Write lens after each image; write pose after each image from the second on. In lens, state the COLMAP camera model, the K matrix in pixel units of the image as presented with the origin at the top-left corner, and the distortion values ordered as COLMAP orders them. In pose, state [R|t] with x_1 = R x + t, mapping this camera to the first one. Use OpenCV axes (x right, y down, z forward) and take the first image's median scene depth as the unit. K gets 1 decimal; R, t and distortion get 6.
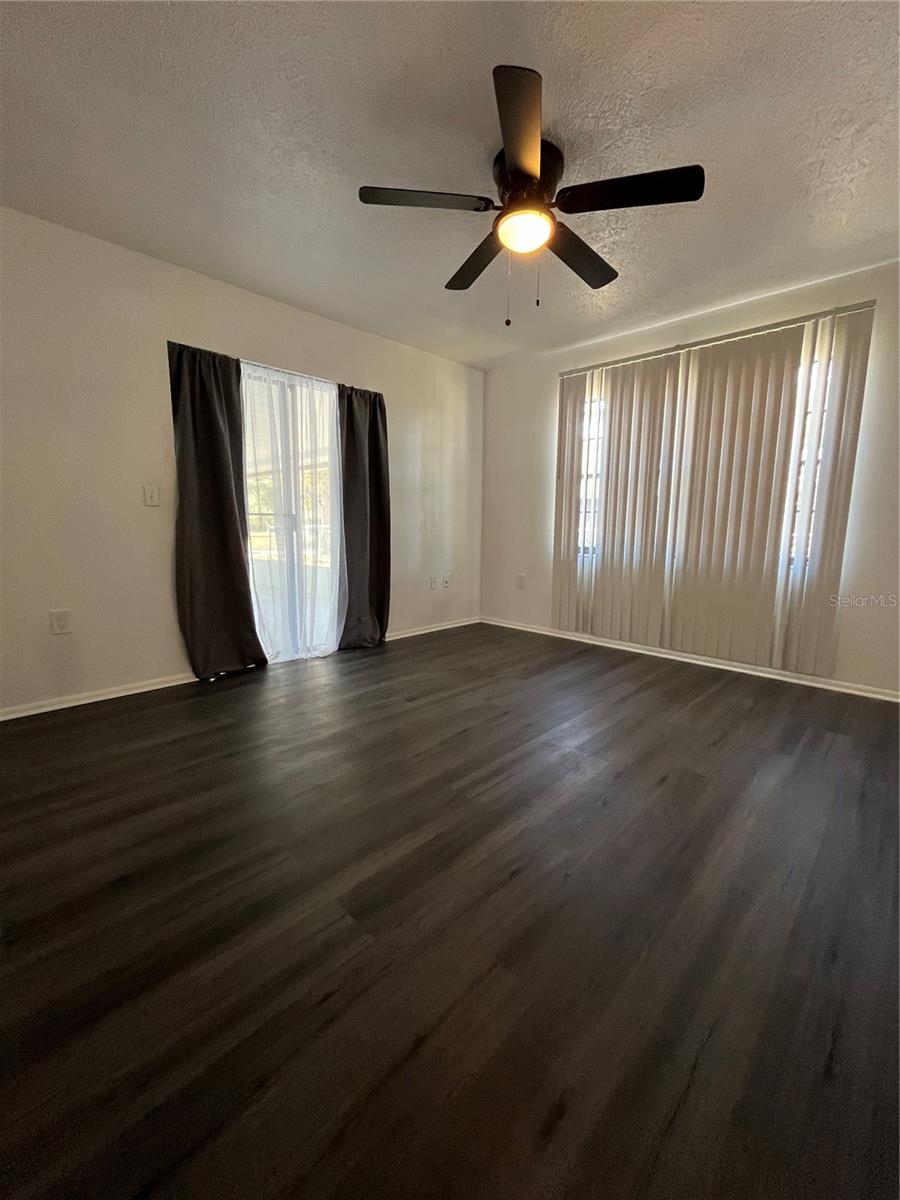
lens RADIAL K [[491.9, 0, 446.3], [0, 491.9, 601.5], [0, 0, 1]] dist [-0.003508, -0.000725]
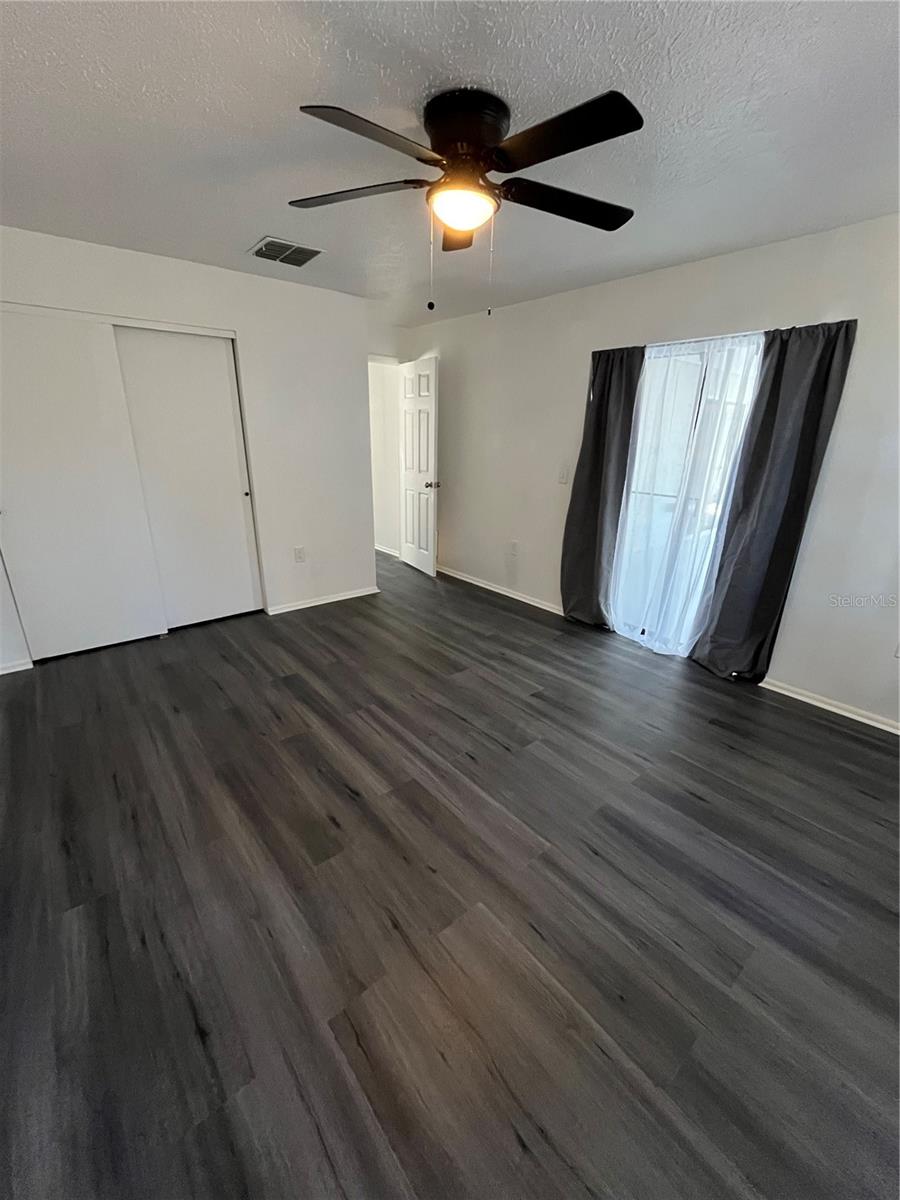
lens RADIAL K [[491.9, 0, 449.4], [0, 491.9, 600.9], [0, 0, 1]] dist [-0.003508, -0.000725]
pose [[-0.115590, 0.307917, -0.944365, 0.797698], [-0.177531, 0.929025, 0.324645, -0.263950], [0.977303, 0.205180, -0.052721, 0.788020]]
